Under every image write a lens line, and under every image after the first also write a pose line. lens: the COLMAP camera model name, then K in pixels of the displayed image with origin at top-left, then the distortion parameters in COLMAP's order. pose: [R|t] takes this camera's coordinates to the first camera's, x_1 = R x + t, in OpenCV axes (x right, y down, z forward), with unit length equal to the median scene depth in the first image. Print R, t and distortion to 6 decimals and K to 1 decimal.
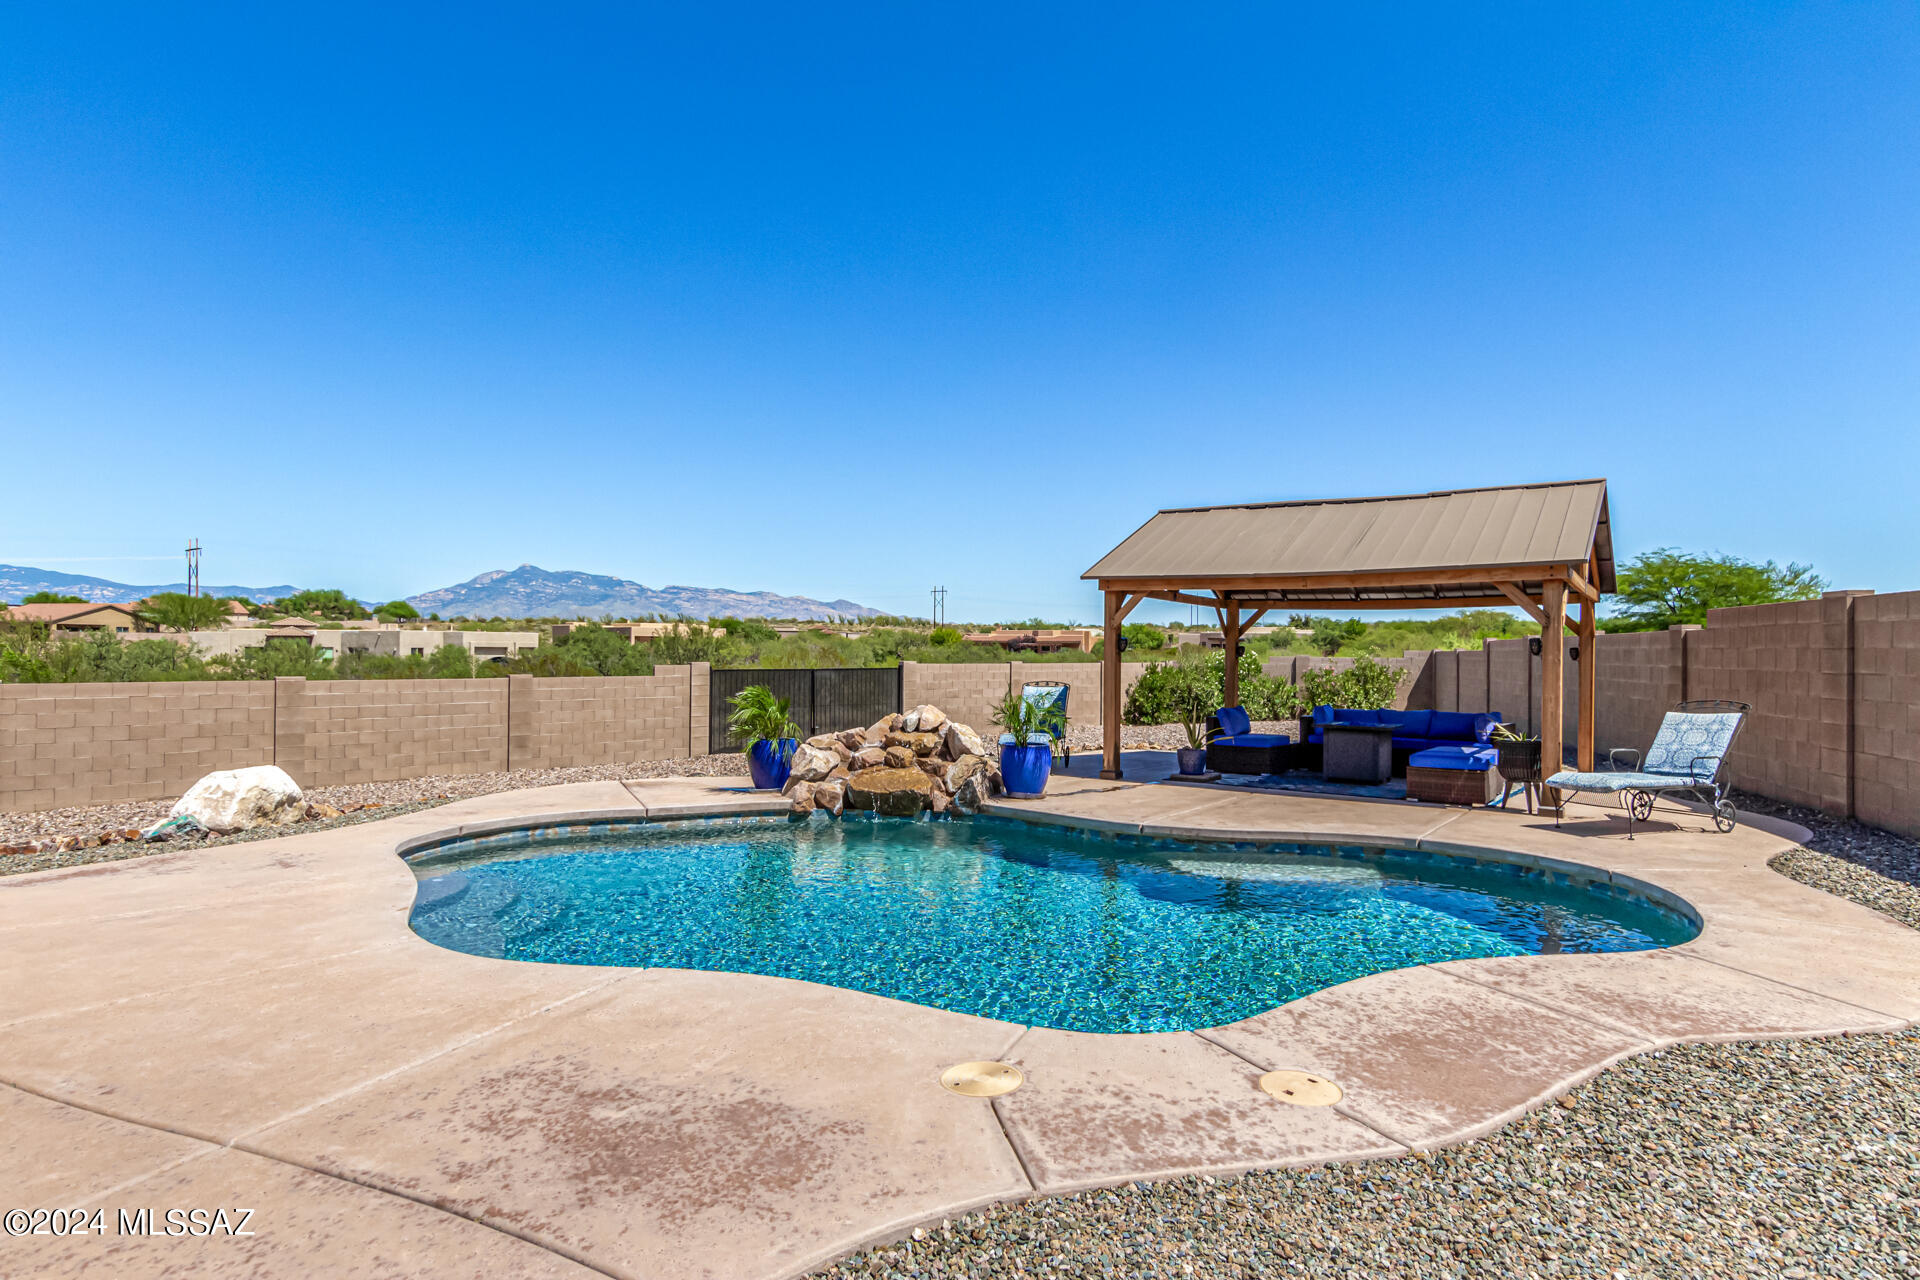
lens RADIAL K [[1046.8, 0, 958.5], [0, 1046.8, 646.9], [0, 0, 1]] dist [0.008208, 0.001257]
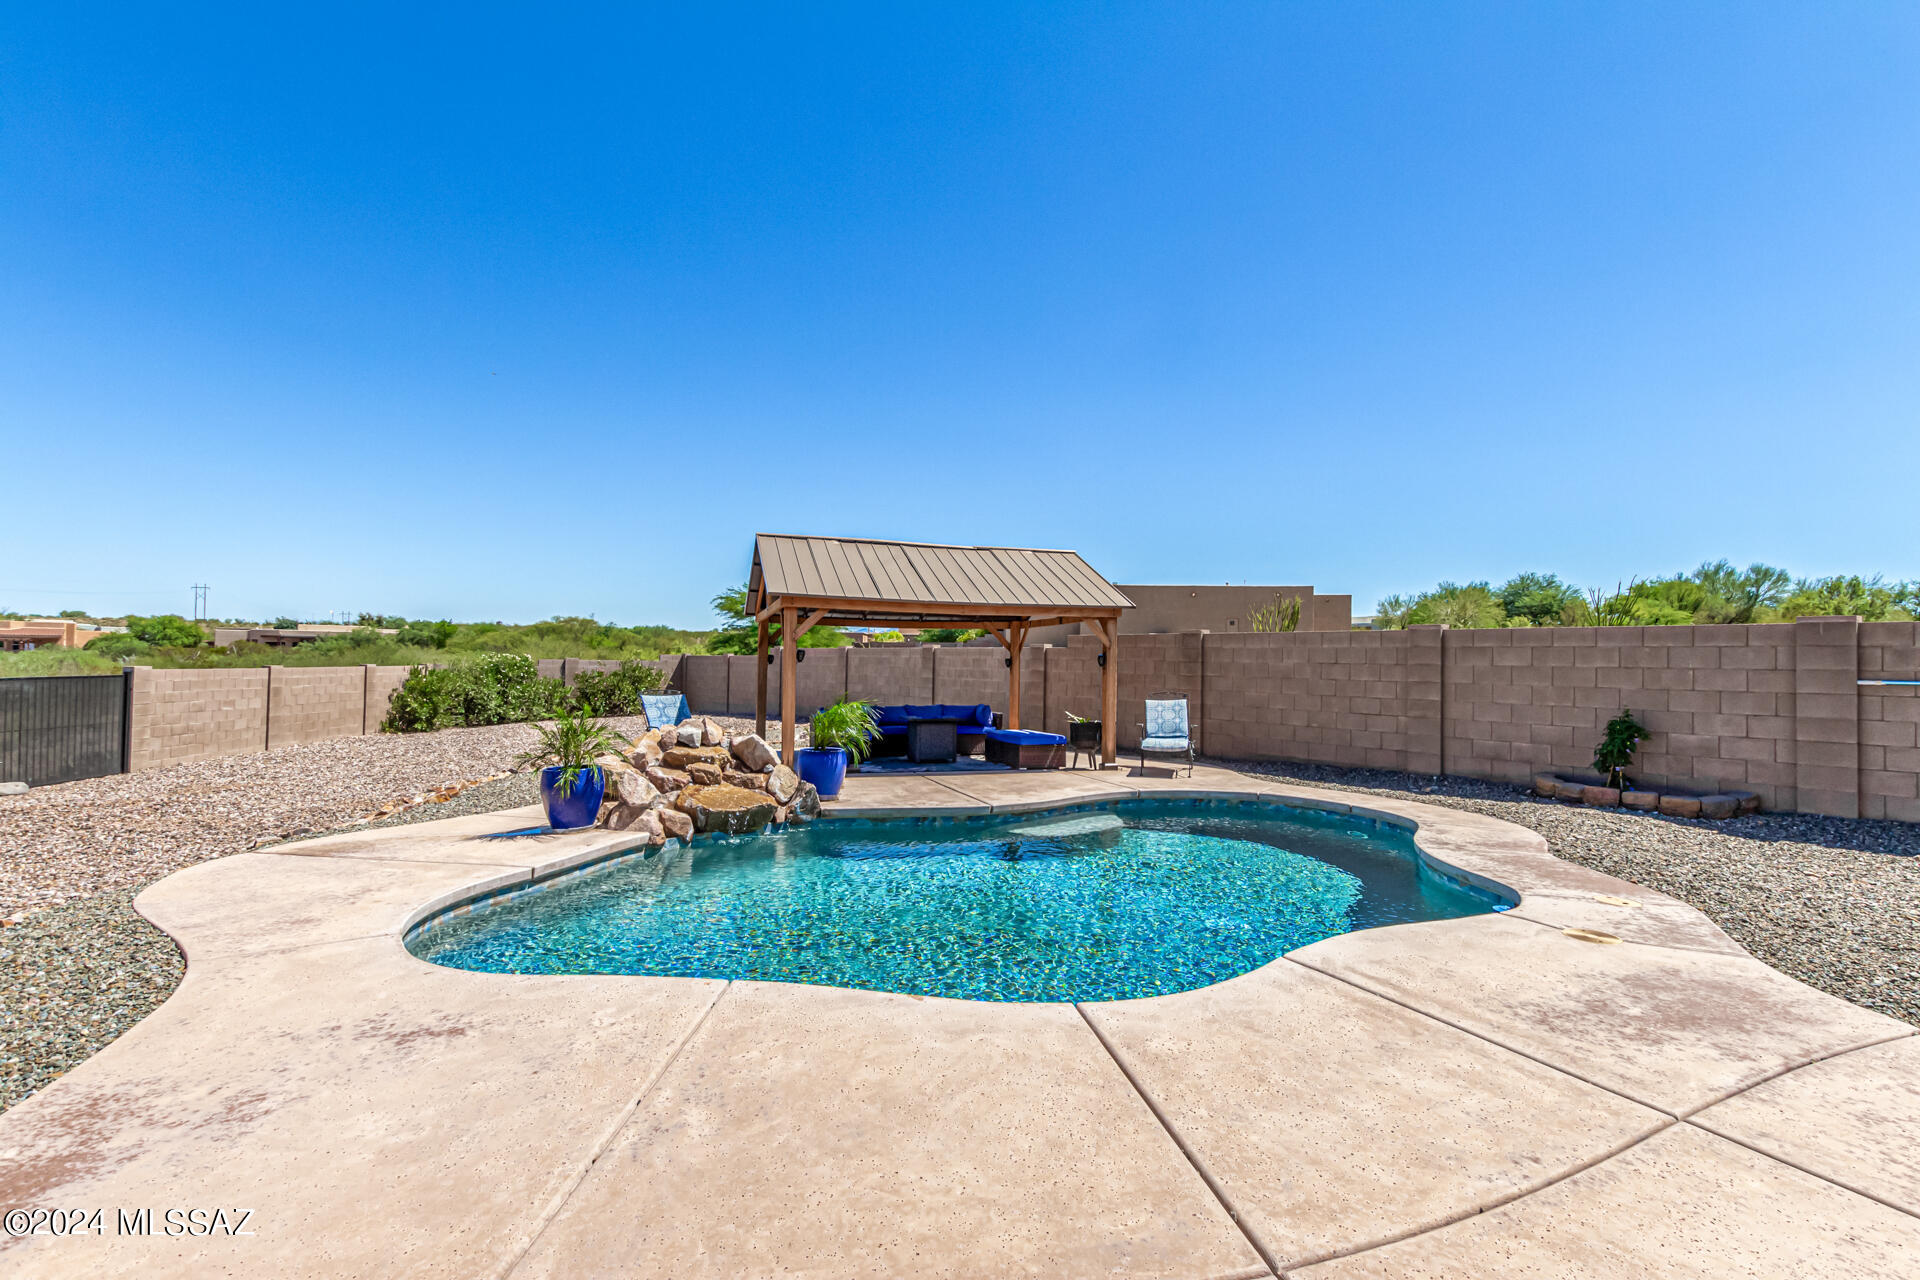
lens RADIAL K [[926.0, 0, 974.1], [0, 926.0, 639.1], [0, 0, 1]] dist [0.006254, -0.003722]
pose [[0.615233, 0.019184, 0.788112, -0.633089], [-0.011676, 0.999816, -0.015223, -0.008548], [-0.788259, 0.000164, 0.615344, 0.315313]]
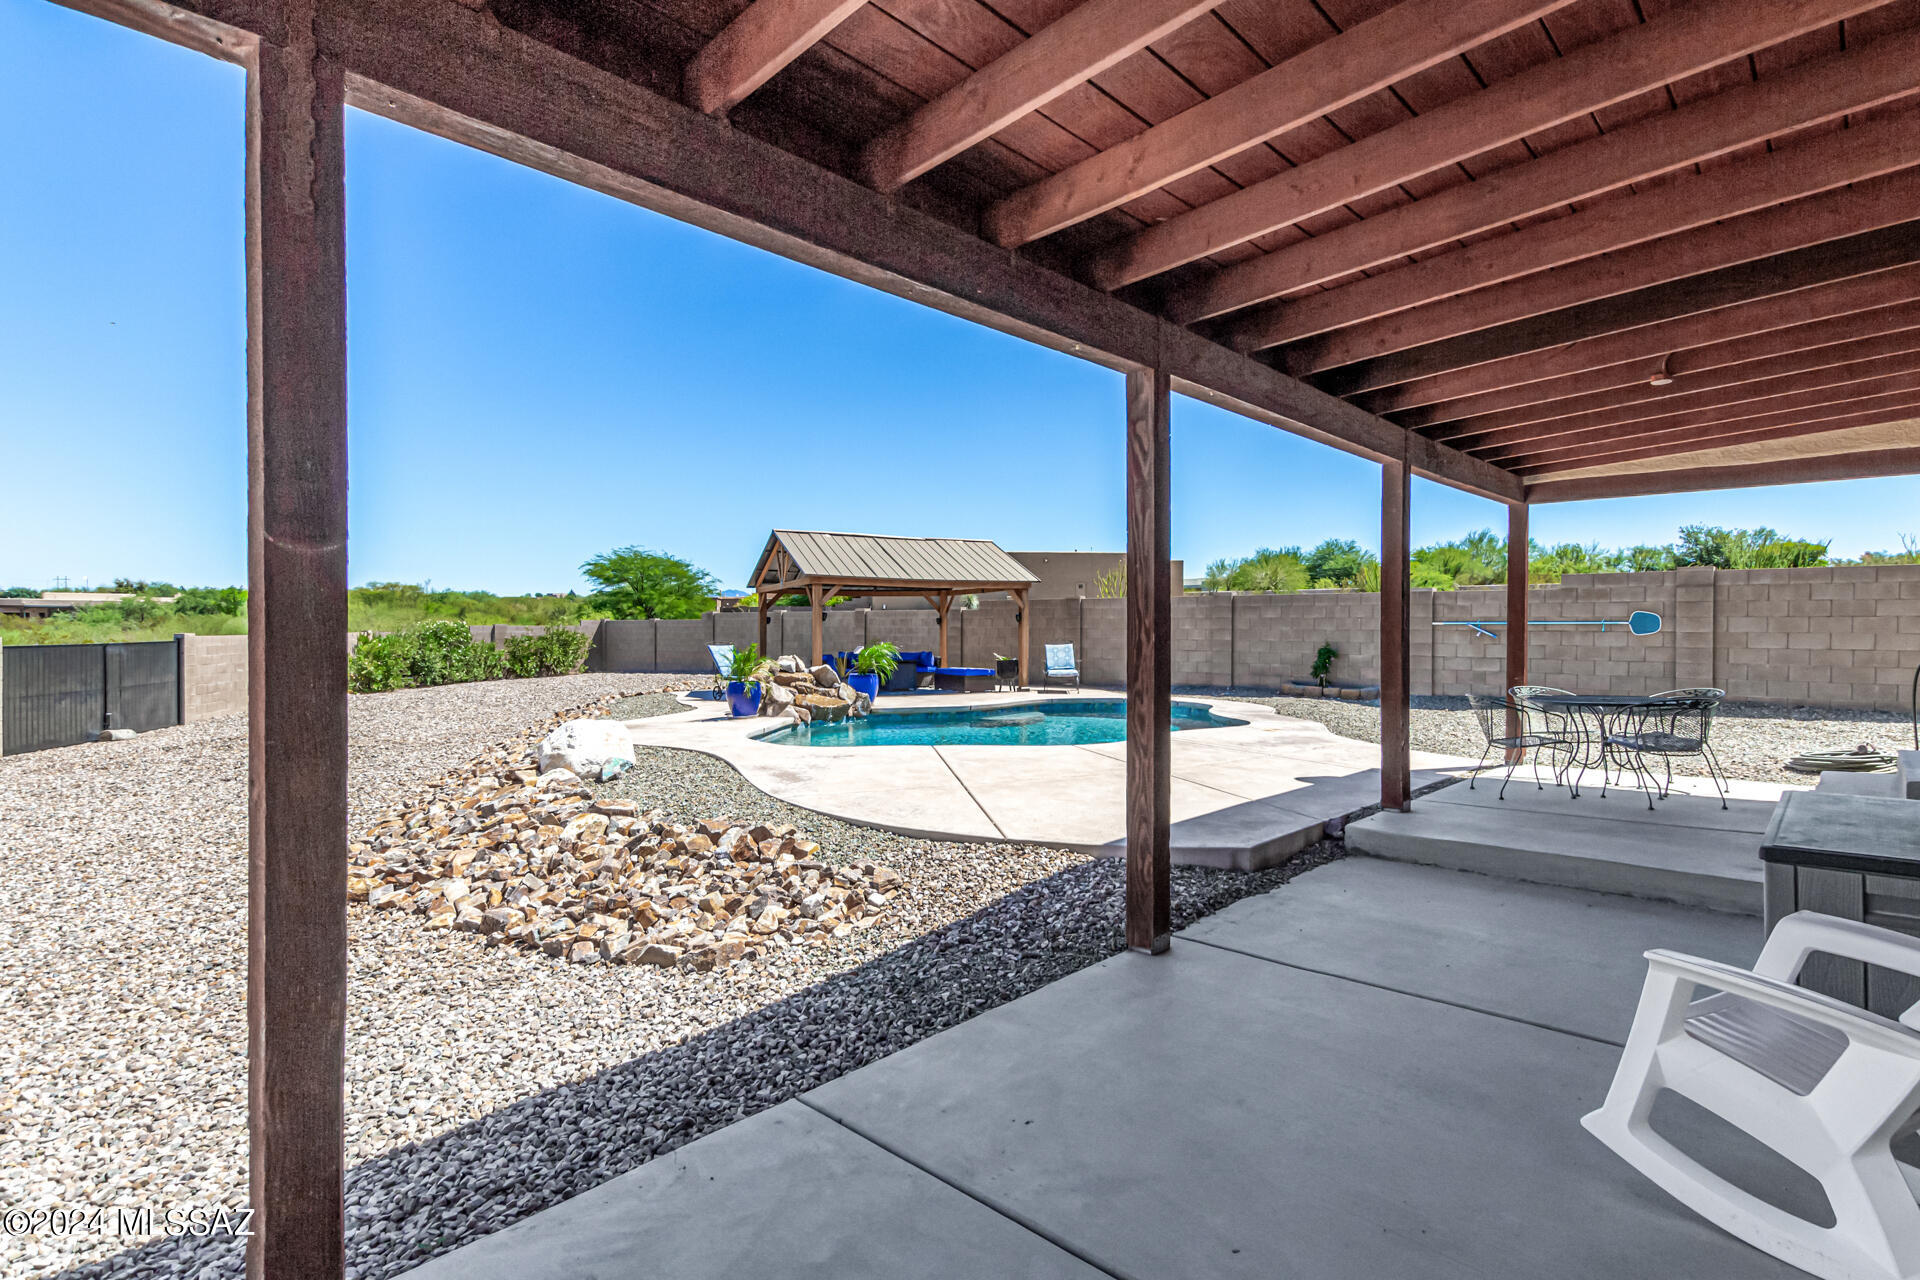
lens RADIAL K [[926.0, 0, 971.2], [0, 926.0, 634.7], [0, 0, 1]] dist [0.006254, -0.003722]
pose [[0.480622, -0.016481, 0.876773, -1.272681], [-0.000695, 0.999816, 0.019174, -0.001660], [-0.876928, -0.009825, 0.480522, 0.122769]]
